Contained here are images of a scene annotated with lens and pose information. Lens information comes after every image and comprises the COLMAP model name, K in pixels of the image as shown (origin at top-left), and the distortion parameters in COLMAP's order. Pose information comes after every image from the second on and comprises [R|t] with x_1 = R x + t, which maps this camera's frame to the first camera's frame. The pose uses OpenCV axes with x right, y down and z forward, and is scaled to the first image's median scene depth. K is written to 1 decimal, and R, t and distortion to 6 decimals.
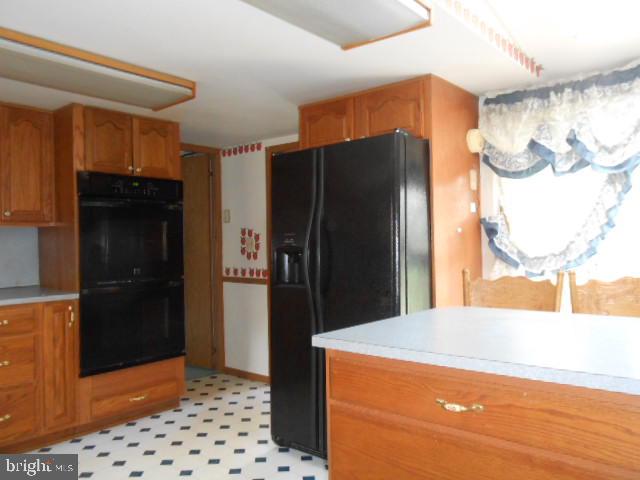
lens RADIAL K [[507.6, 0, 320.0], [0, 507.6, 240.0], [0, 0, 1]] dist [-0.004698, 0.000847]
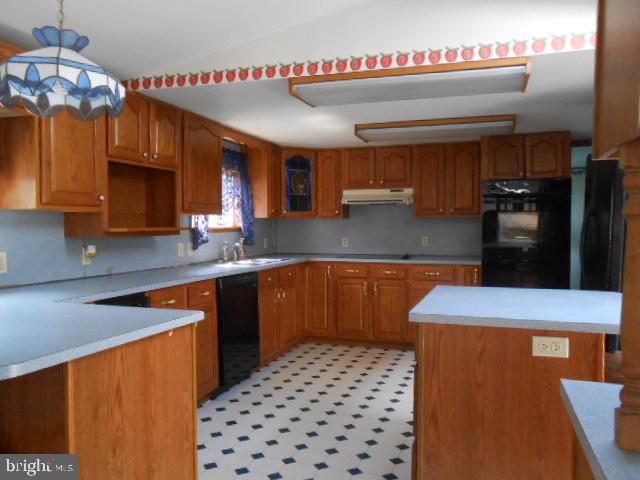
lens RADIAL K [[499.3, 0, 320.0], [0, 499.3, 240.0], [0, 0, 1]] dist [0.000260, 0.003769]
pose [[0.383867, 0.032977, -0.922799, 0.662815], [0.000287, 0.999358, 0.035832, -0.011906], [0.923388, -0.014020, 0.383611, -0.025254]]
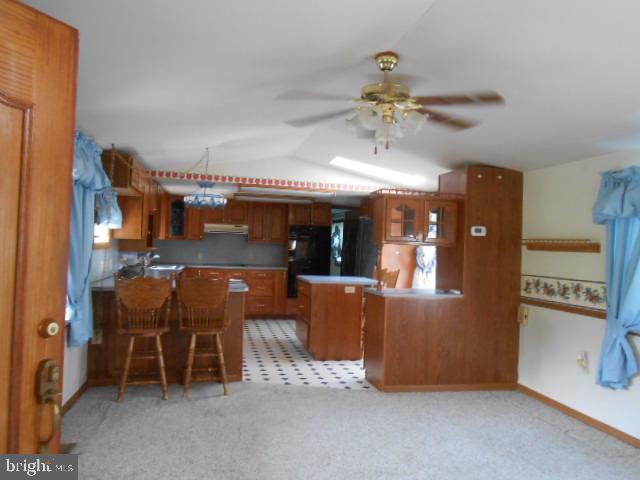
lens RADIAL K [[499.3, 0, 320.0], [0, 499.3, 240.0], [0, 0, 1]] dist [0.000260, 0.003769]
pose [[0.805741, 0.029992, -0.591508, 1.215187], [-0.039266, 0.999225, -0.002823, -0.046209], [0.590965, 0.025501, 0.806294, -1.064319]]
